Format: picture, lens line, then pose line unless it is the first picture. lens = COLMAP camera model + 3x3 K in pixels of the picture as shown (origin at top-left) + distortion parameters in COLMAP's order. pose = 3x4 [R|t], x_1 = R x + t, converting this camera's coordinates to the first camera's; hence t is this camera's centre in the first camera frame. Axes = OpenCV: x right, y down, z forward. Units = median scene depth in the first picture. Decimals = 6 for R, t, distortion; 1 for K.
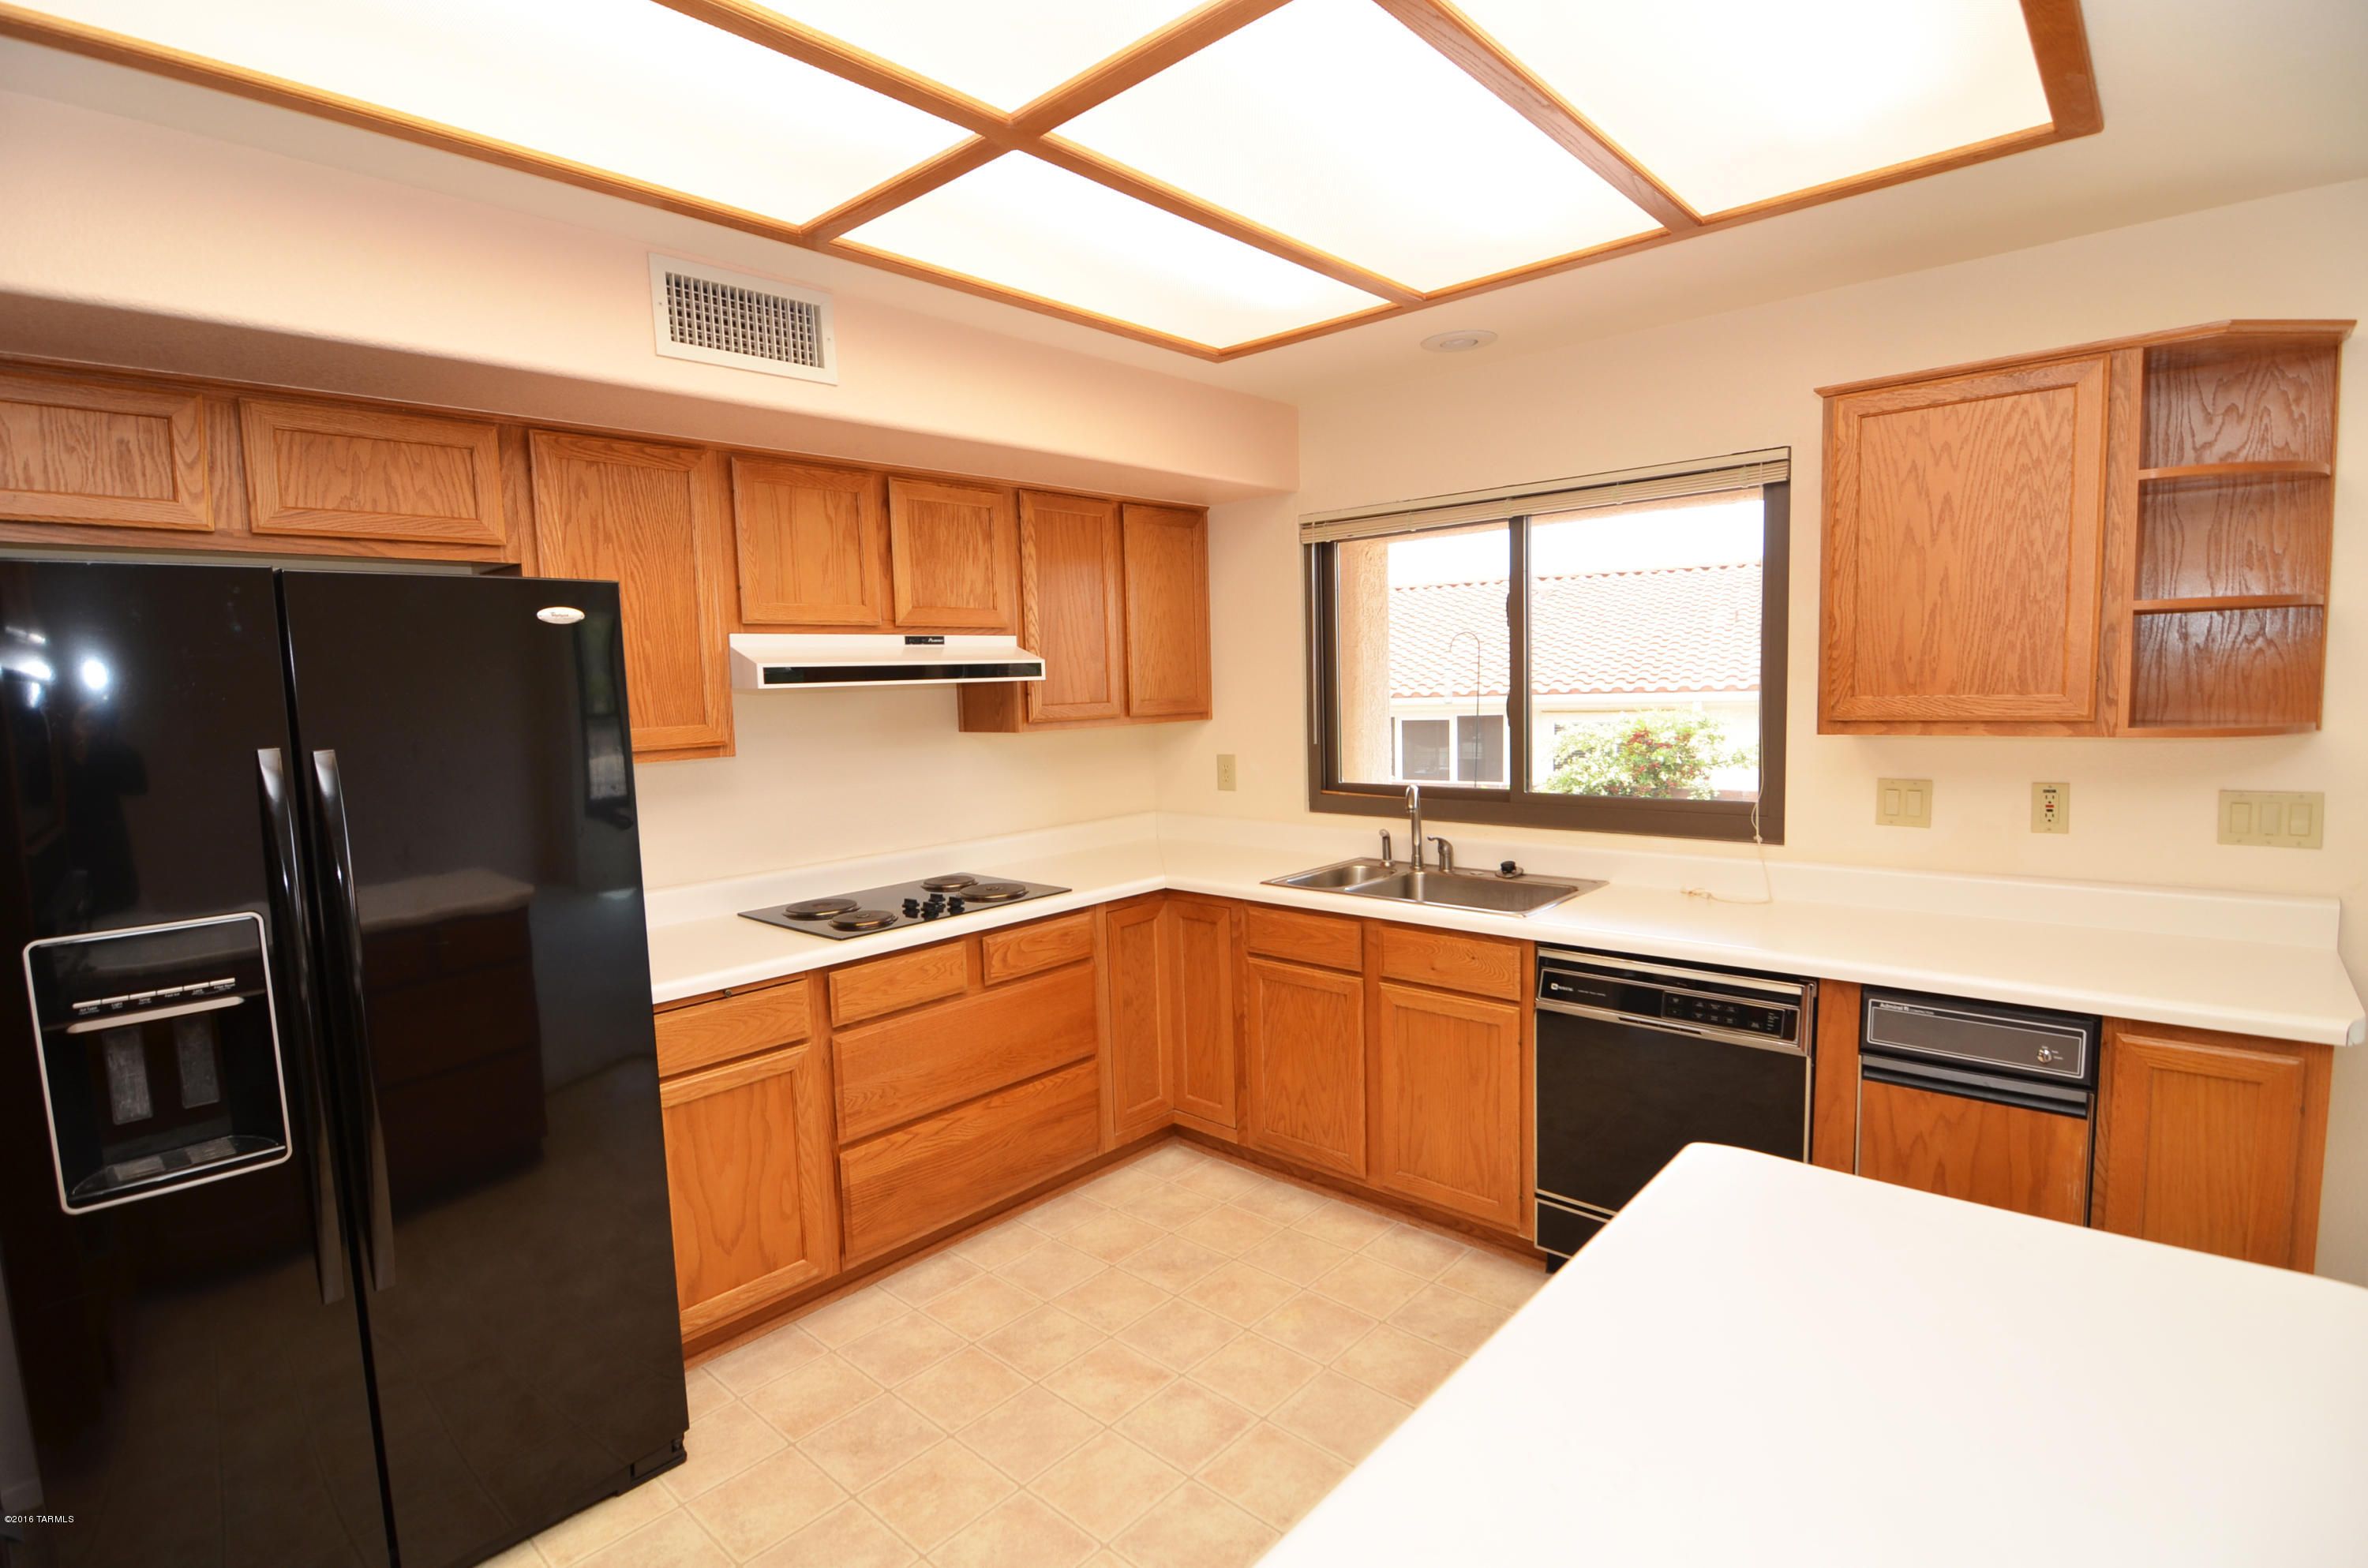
lens RADIAL K [[1130.0, 0, 1178.2], [0, 1130.0, 791.3], [0, 0, 1]] dist [-0.002238, -0.013294]
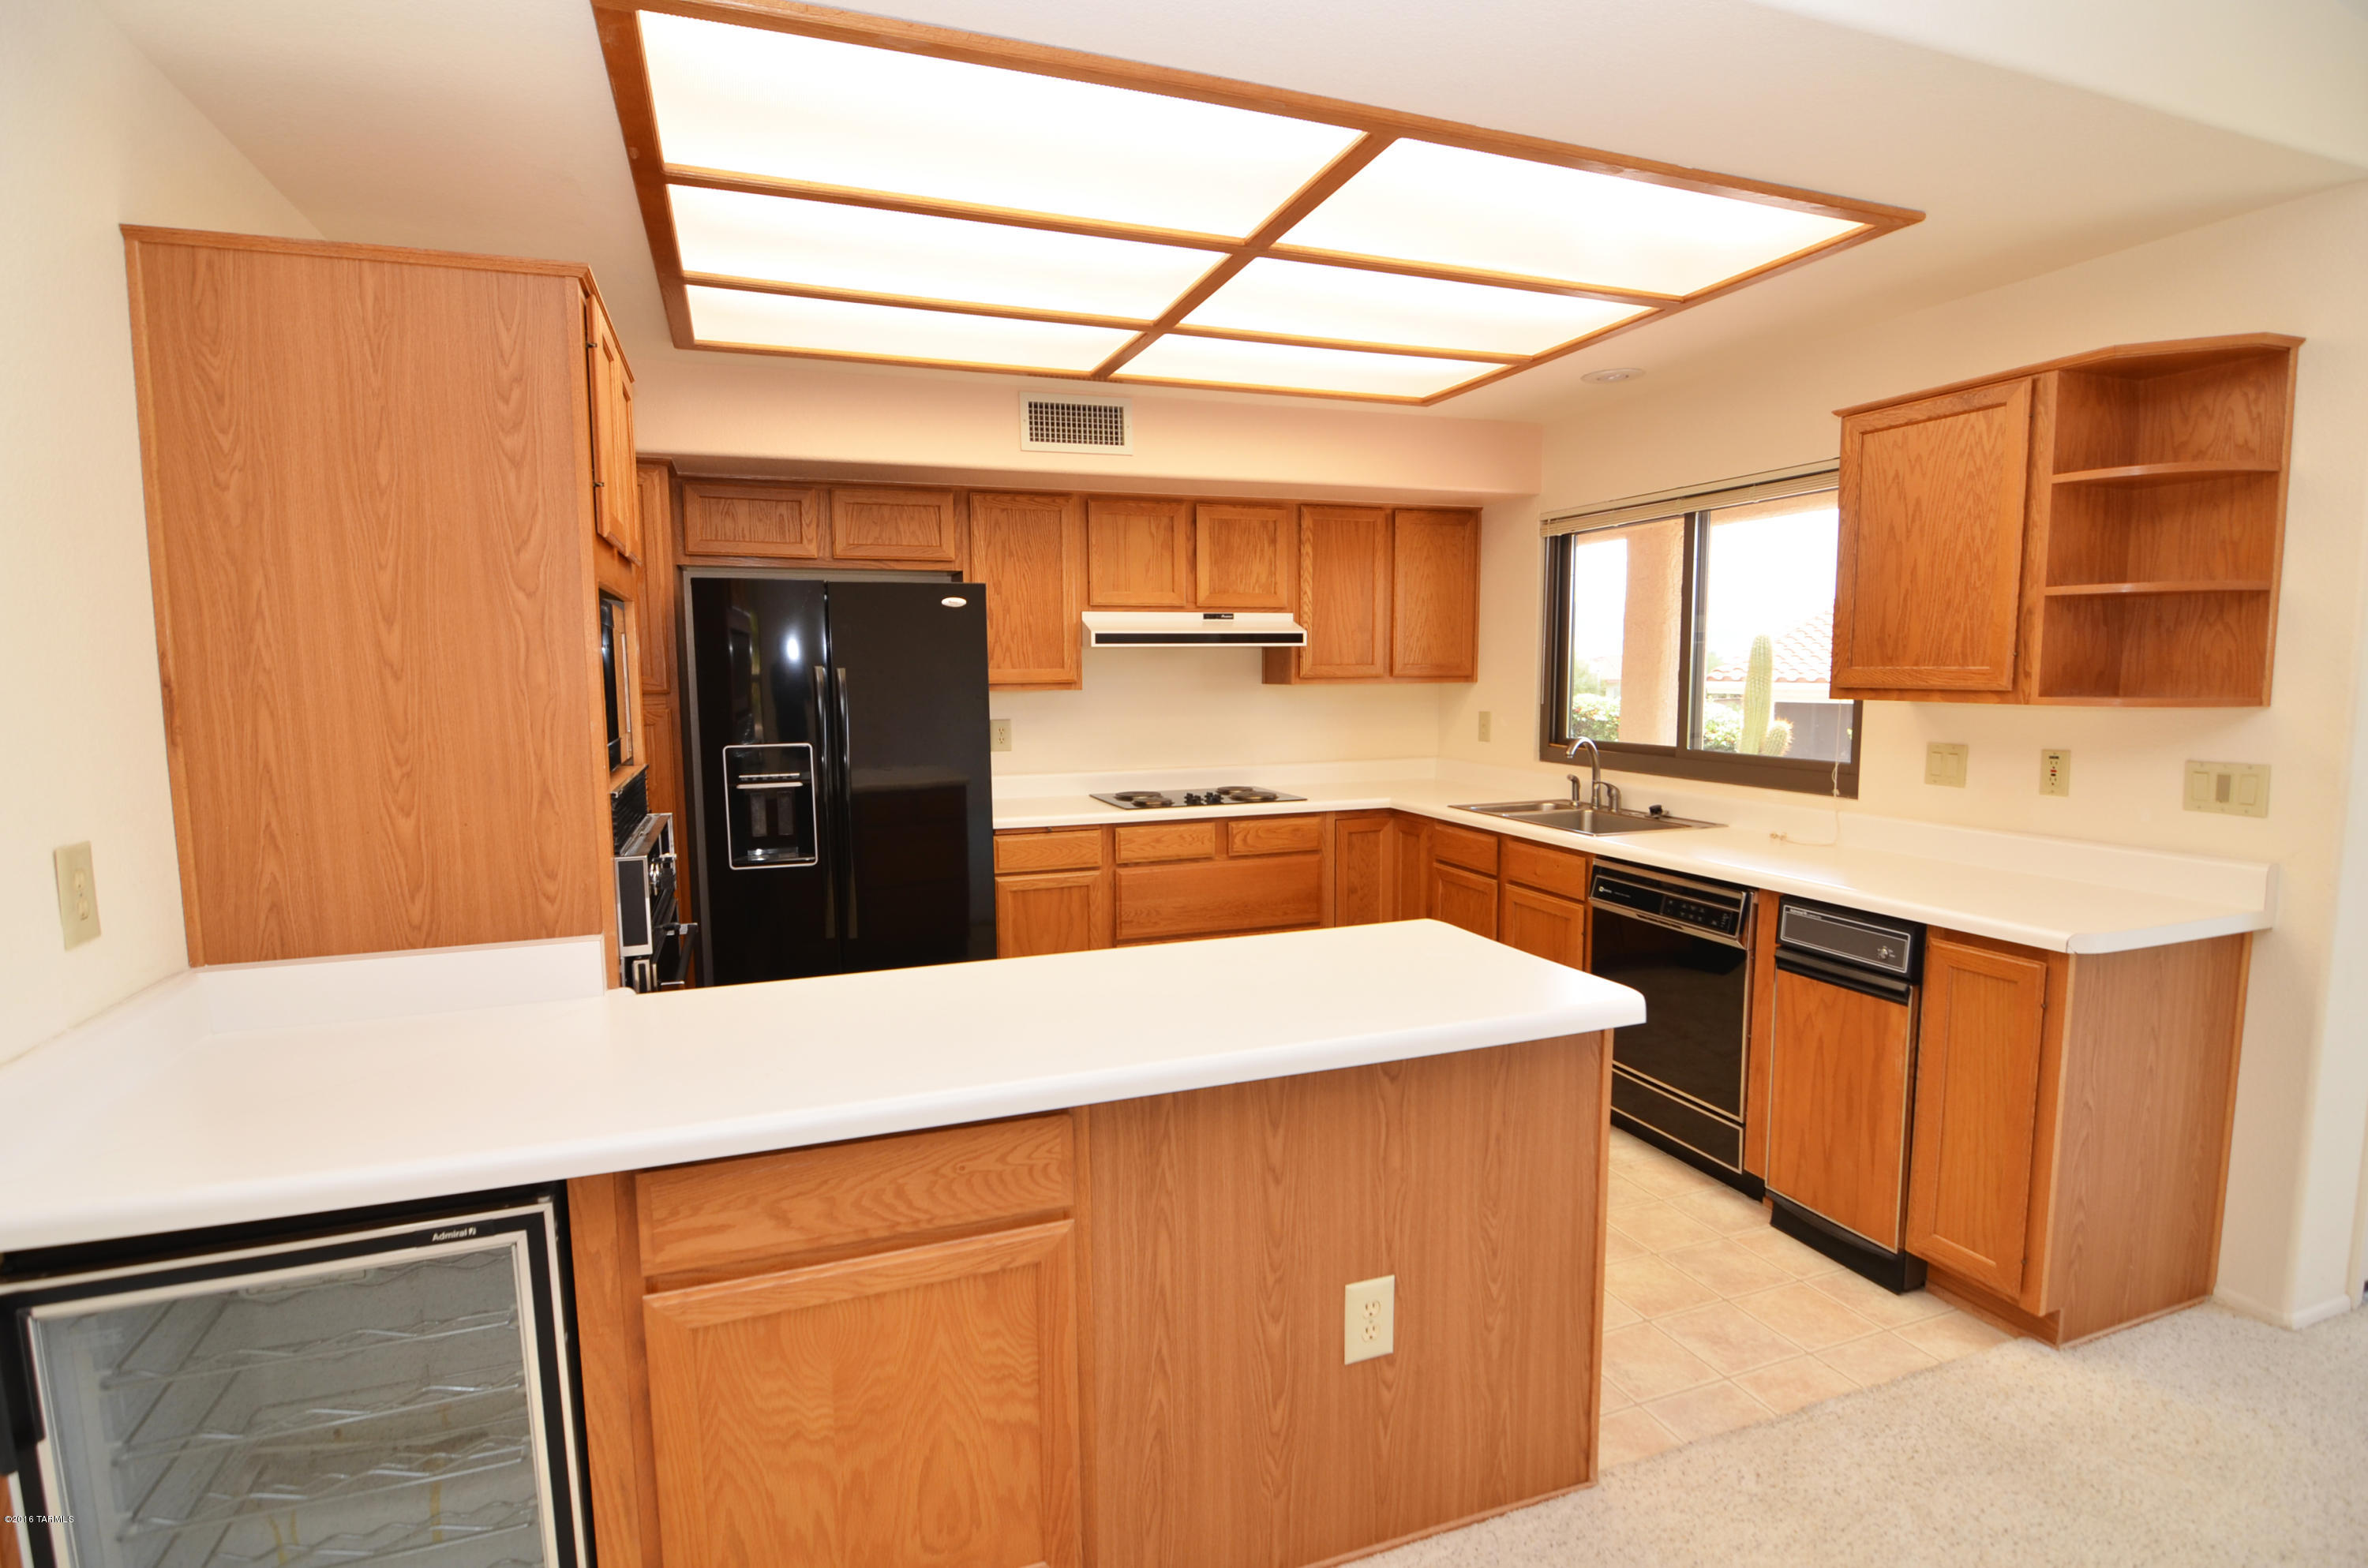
lens RADIAL K [[1148.1, 0, 1181.8], [0, 1148.1, 790.8], [0, 0, 1]] dist [-0.001042, -0.014902]
pose [[0.886901, 0.074105, -0.455978, 0.478038], [-0.065316, 0.997250, 0.035028, 0.045006], [0.457319, -0.001284, 0.889302, -0.364372]]
